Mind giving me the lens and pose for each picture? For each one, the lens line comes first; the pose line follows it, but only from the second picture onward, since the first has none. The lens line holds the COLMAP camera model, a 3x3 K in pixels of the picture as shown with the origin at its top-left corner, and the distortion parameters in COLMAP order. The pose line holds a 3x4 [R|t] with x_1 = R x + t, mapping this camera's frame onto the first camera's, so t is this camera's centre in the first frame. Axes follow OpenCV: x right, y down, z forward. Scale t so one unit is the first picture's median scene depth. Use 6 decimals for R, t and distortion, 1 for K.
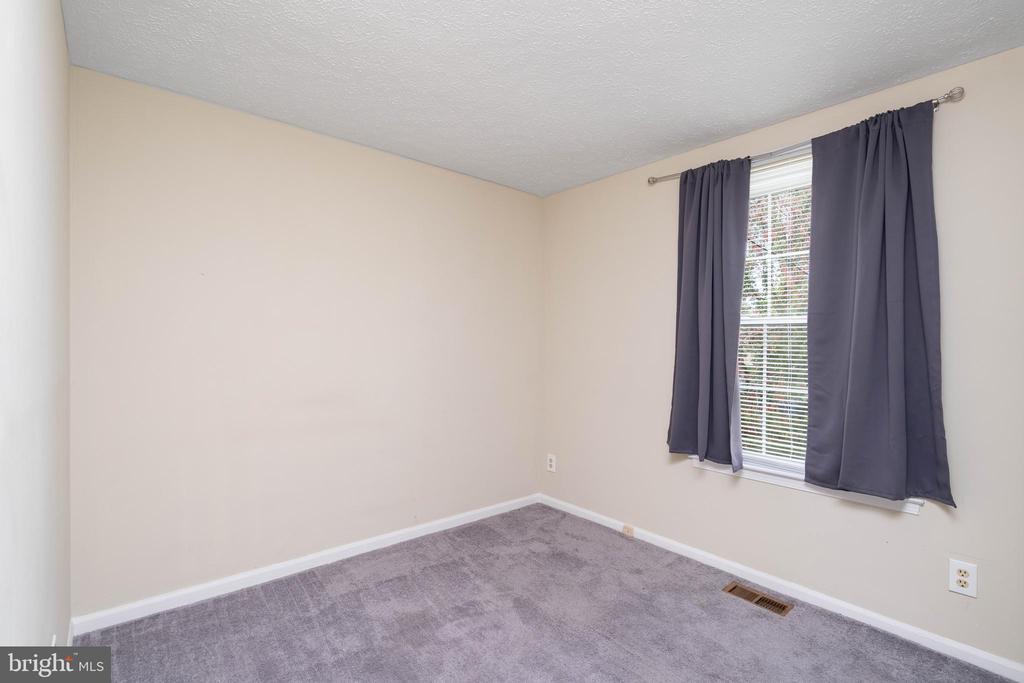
lens RADIAL K [[471.8, 0, 512.2], [0, 471.8, 346.0], [0, 0, 1]] dist [-0.006980, 0.001497]
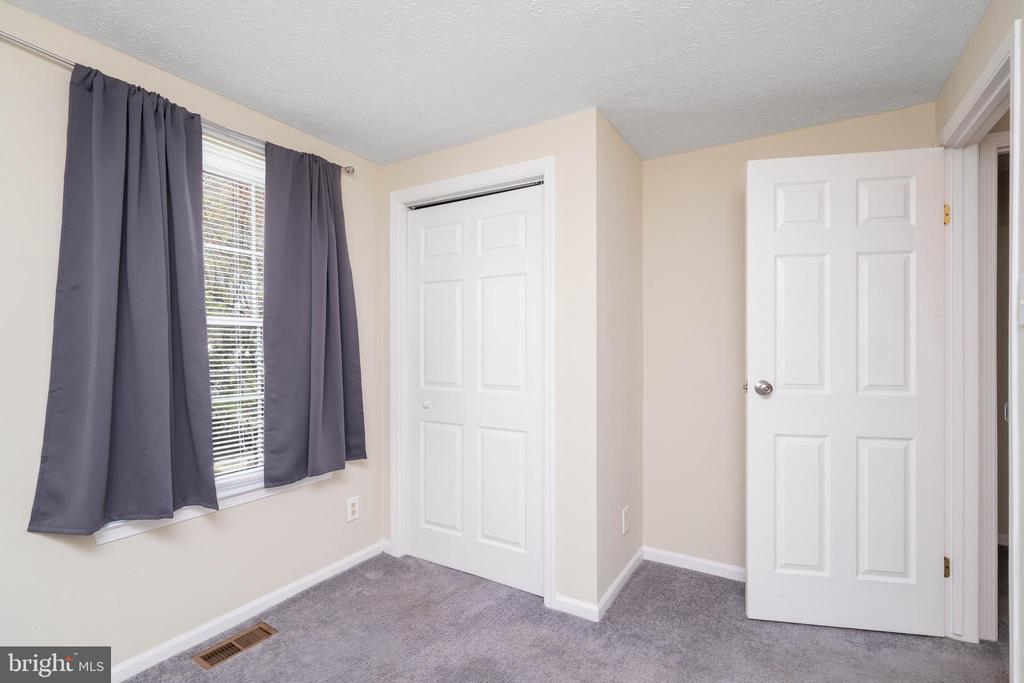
lens RADIAL K [[471.8, 0, 514.0], [0, 471.8, 339.3], [0, 0, 1]] dist [-0.006980, 0.001497]
pose [[-0.311009, -0.000232, 0.950407, -0.471066], [0.007007, 0.999972, 0.002537, -0.020921], [-0.950381, 0.007449, -0.310999, 0.812485]]
